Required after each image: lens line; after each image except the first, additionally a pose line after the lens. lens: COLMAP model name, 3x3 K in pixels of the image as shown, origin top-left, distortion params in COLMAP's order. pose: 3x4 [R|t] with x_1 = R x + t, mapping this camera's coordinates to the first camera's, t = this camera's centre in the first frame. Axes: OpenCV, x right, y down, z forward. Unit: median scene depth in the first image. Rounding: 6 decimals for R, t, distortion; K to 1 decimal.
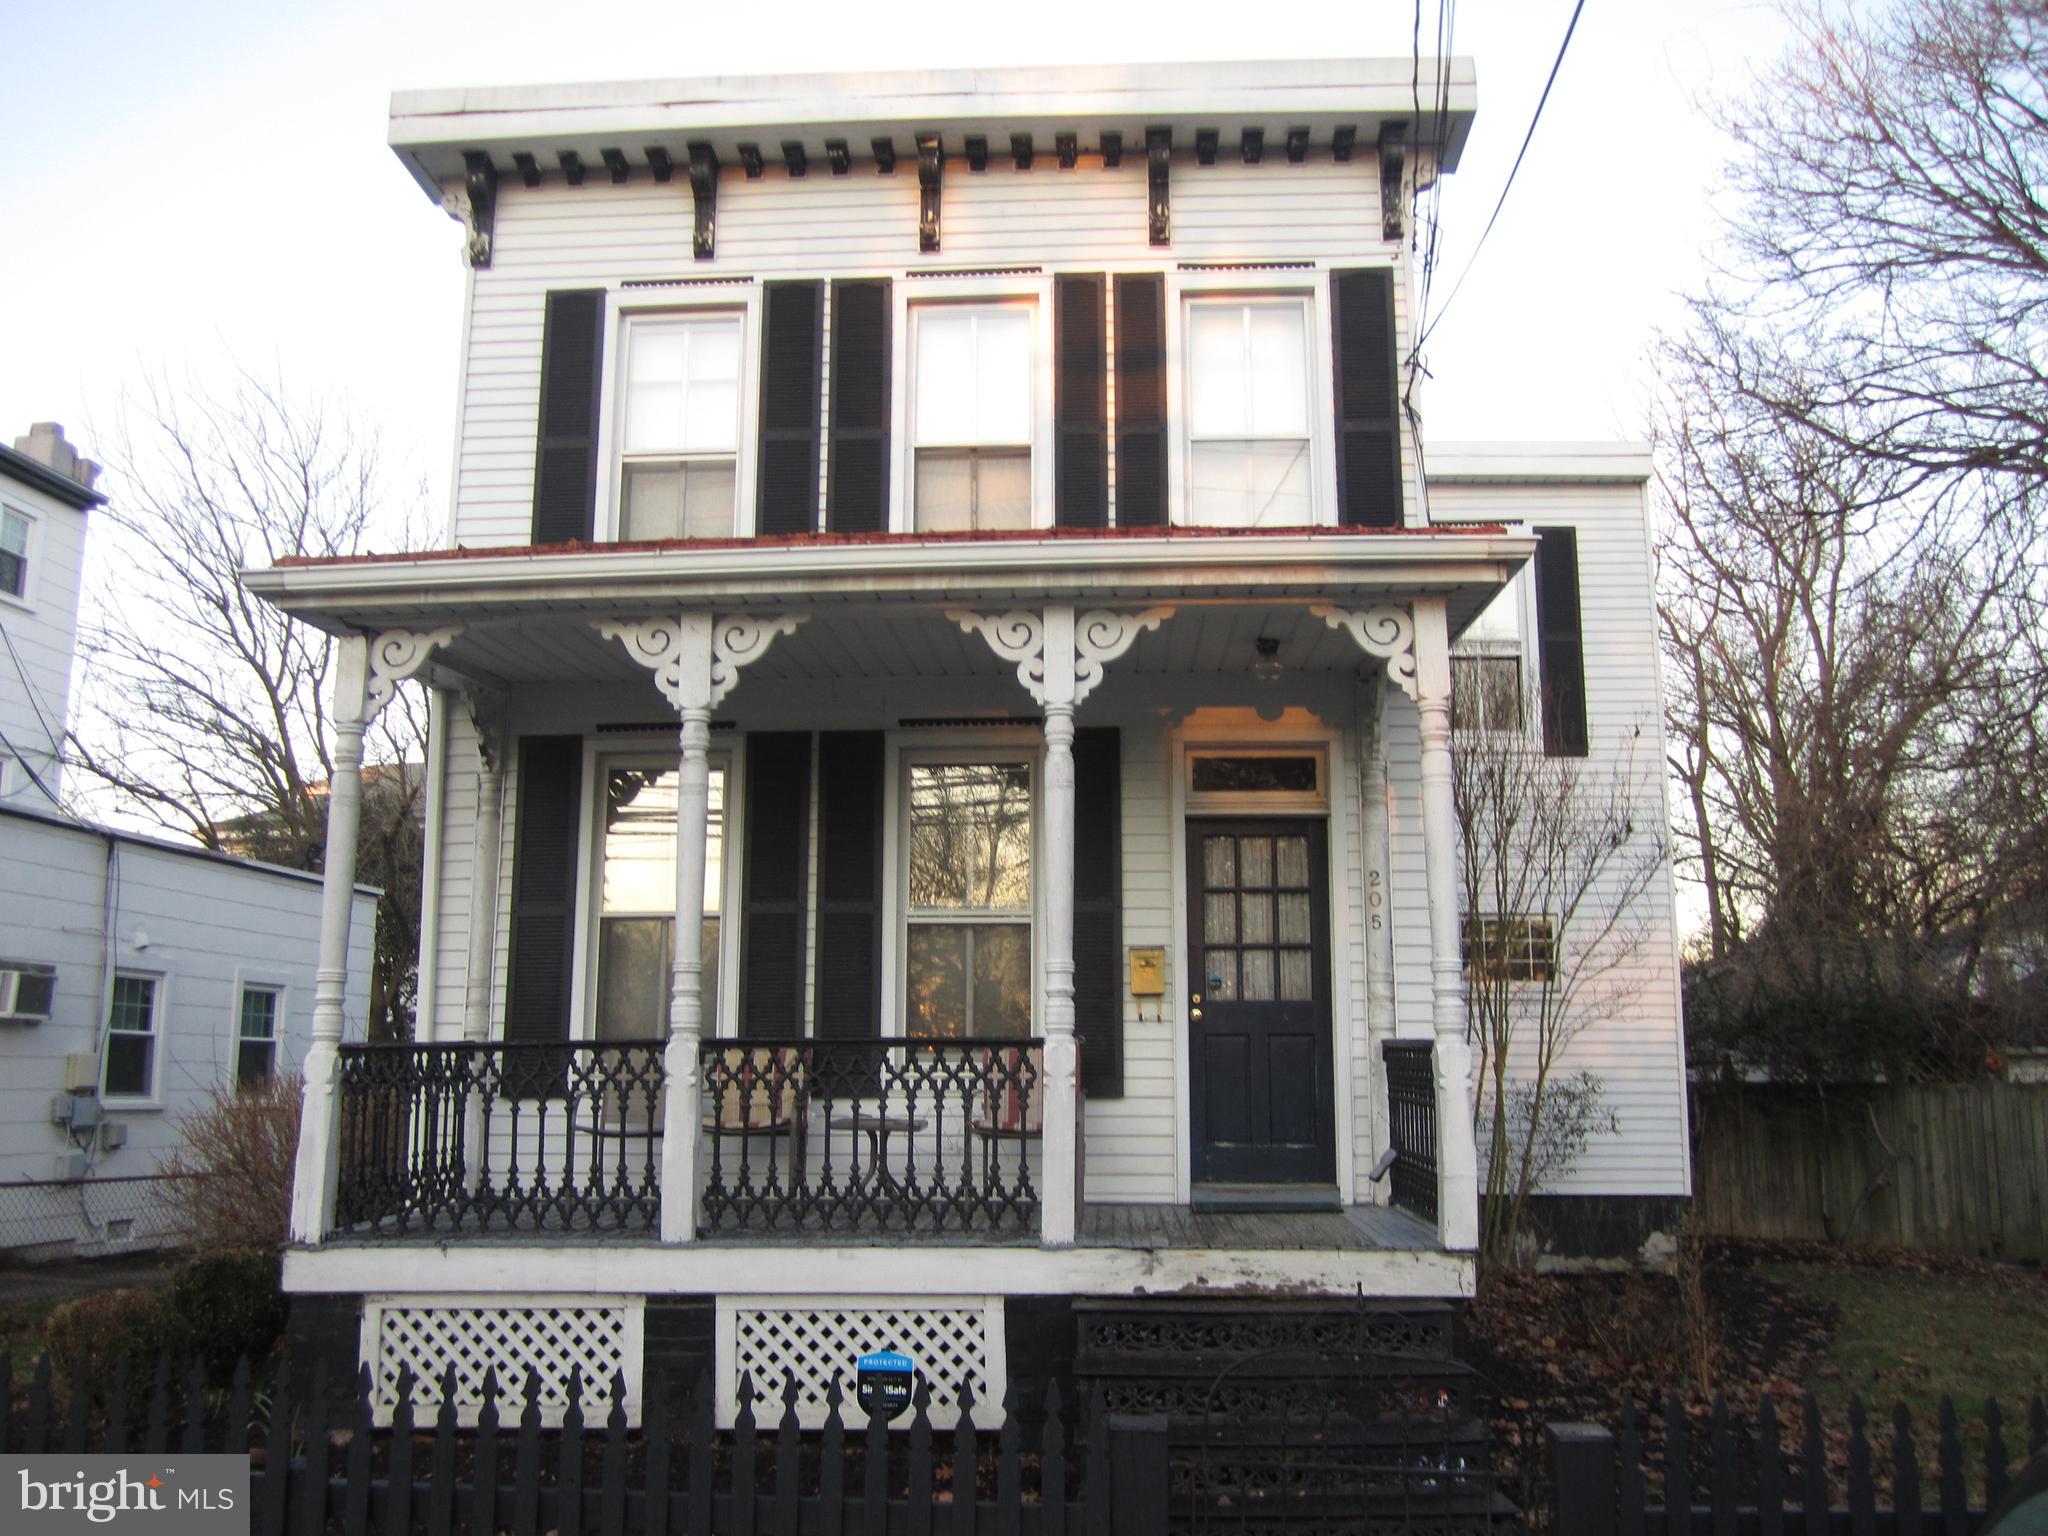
lens RADIAL K [[1688.4, 0, 1030.2], [0, 1688.4, 774.6], [0, 0, 1]] dist [-0.048293, 0.011420]
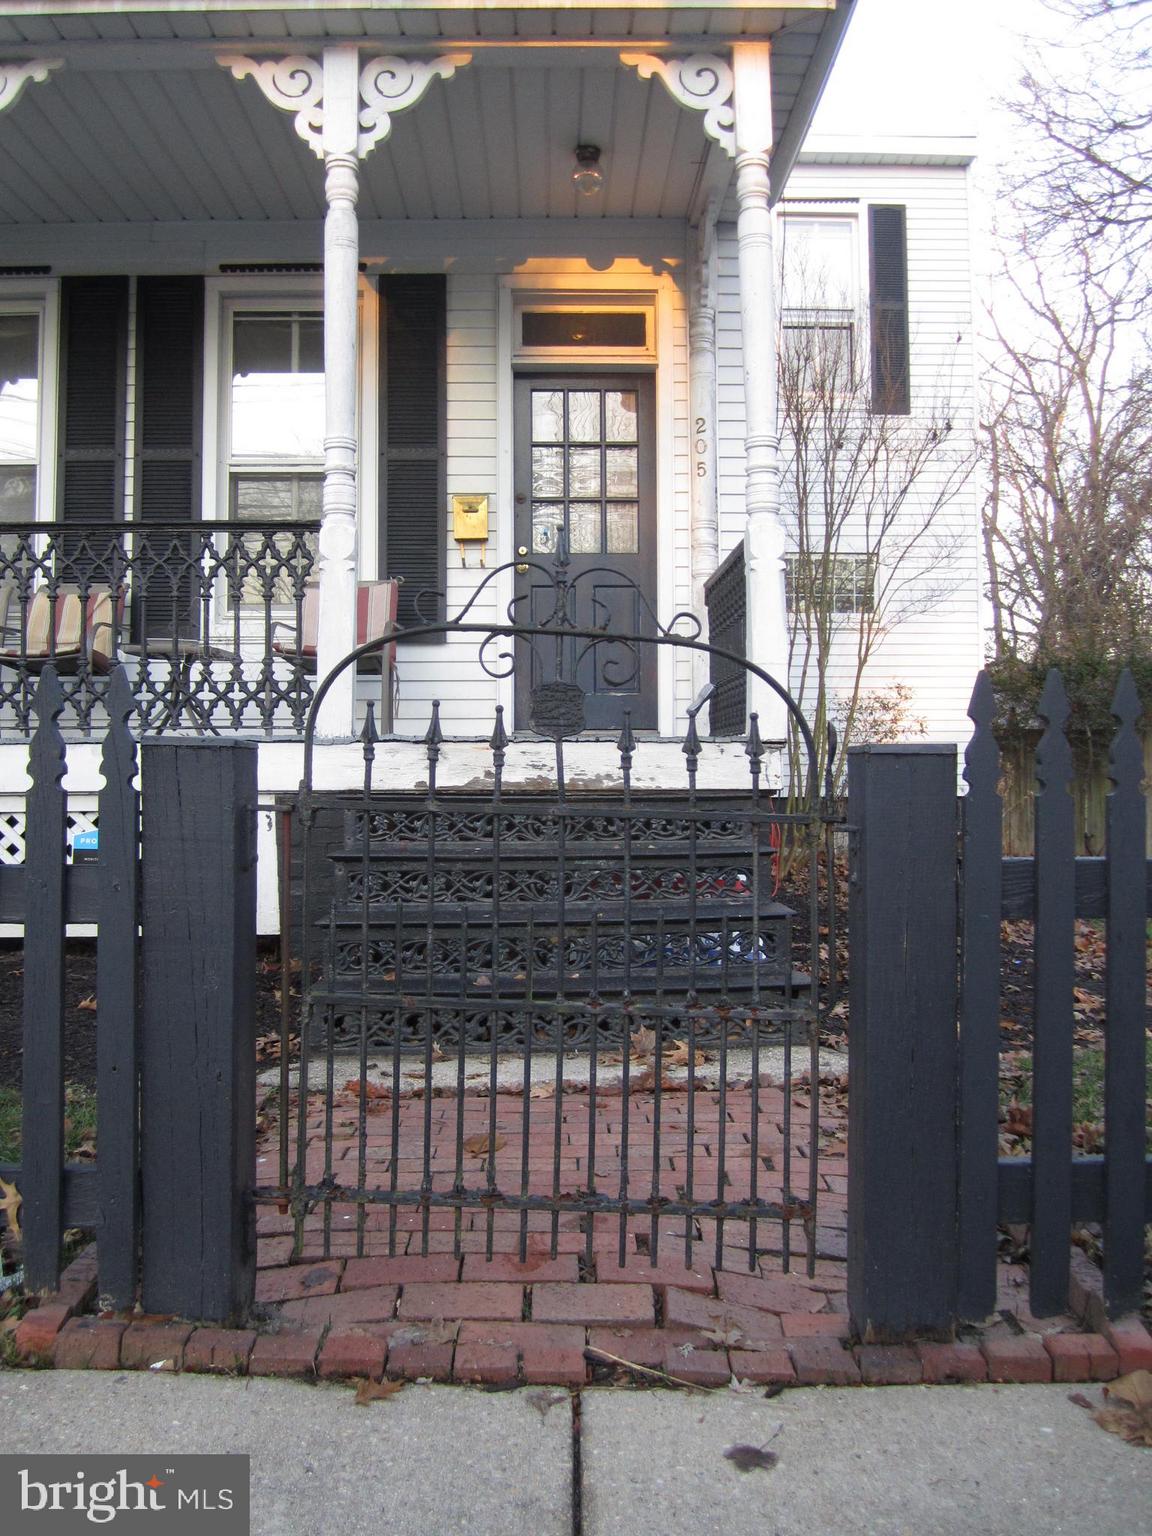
lens RADIAL K [[1266.3, 0, 578.0], [0, 1266.3, 746.4], [0, 0, 1]] dist [-0.048293, 0.011420]
pose [[0.997457, -0.004557, 0.071131, 0.076496], [-0.005228, 0.990590, 0.136766, 0.143883], [-0.071084, -0.136790, 0.988046, 0.236730]]
